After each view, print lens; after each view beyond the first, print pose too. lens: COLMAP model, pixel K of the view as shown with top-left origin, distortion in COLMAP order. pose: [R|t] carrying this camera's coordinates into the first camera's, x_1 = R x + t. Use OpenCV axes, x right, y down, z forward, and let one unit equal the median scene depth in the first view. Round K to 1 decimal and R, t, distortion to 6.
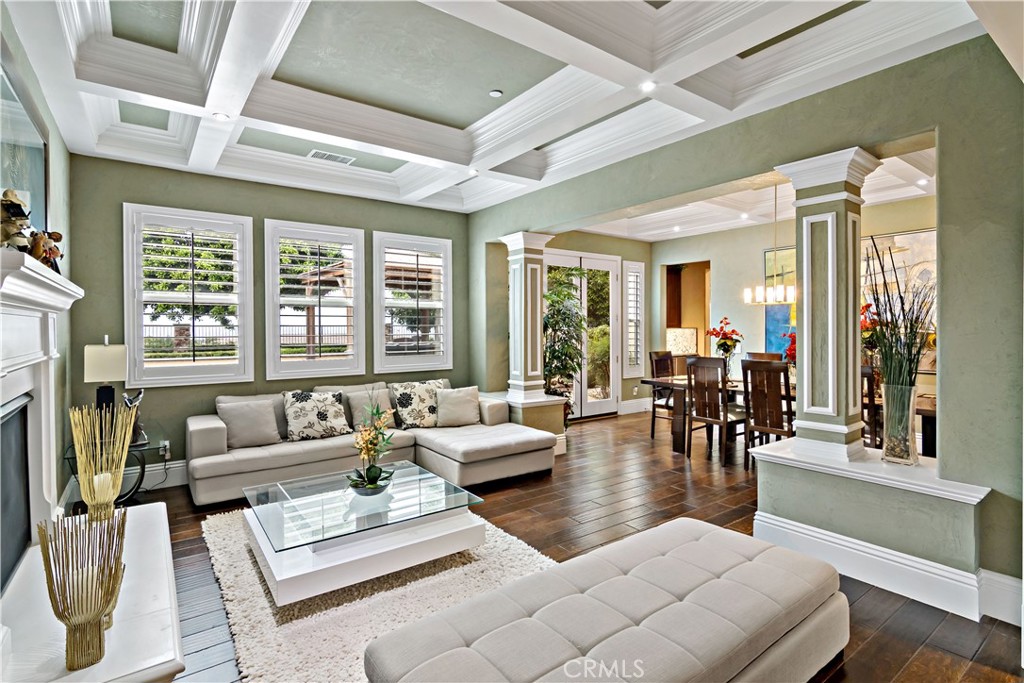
lens RADIAL K [[502.5, 0, 508.2], [0, 502.5, 331.0], [0, 0, 1]] dist [0.001750, 0.000690]
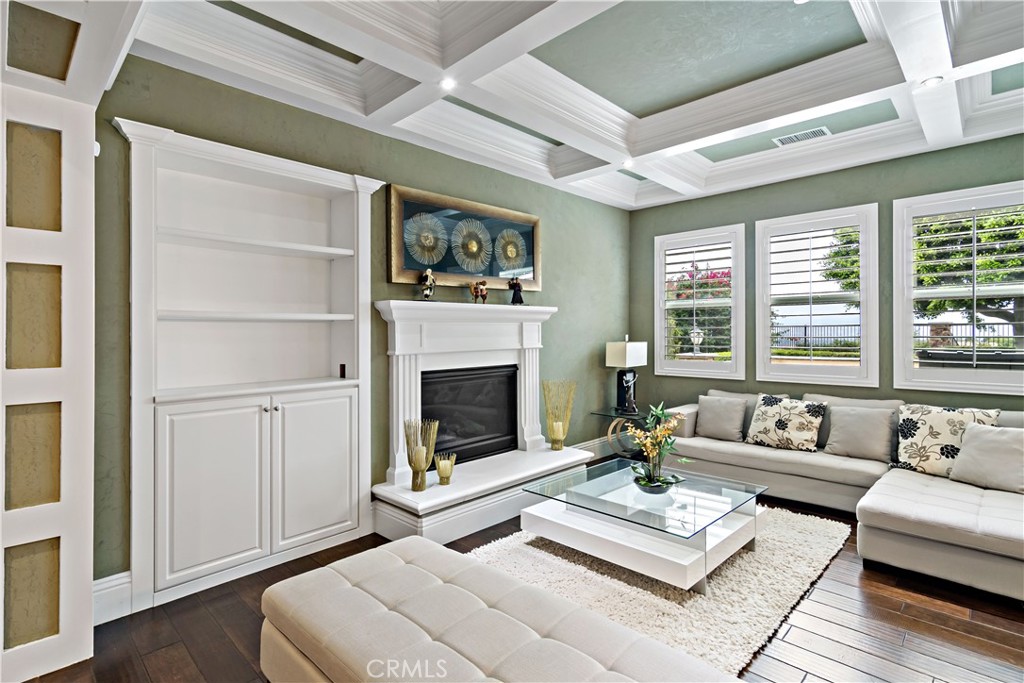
lens RADIAL K [[502.5, 0, 508.2], [0, 502.5, 331.0], [0, 0, 1]] dist [0.001750, 0.000690]
pose [[0.165205, 0.001901, -0.986257, 0.447966], [0.004312, 0.999987, 0.002650, -0.006480], [0.986250, -0.004690, 0.165195, 0.351819]]
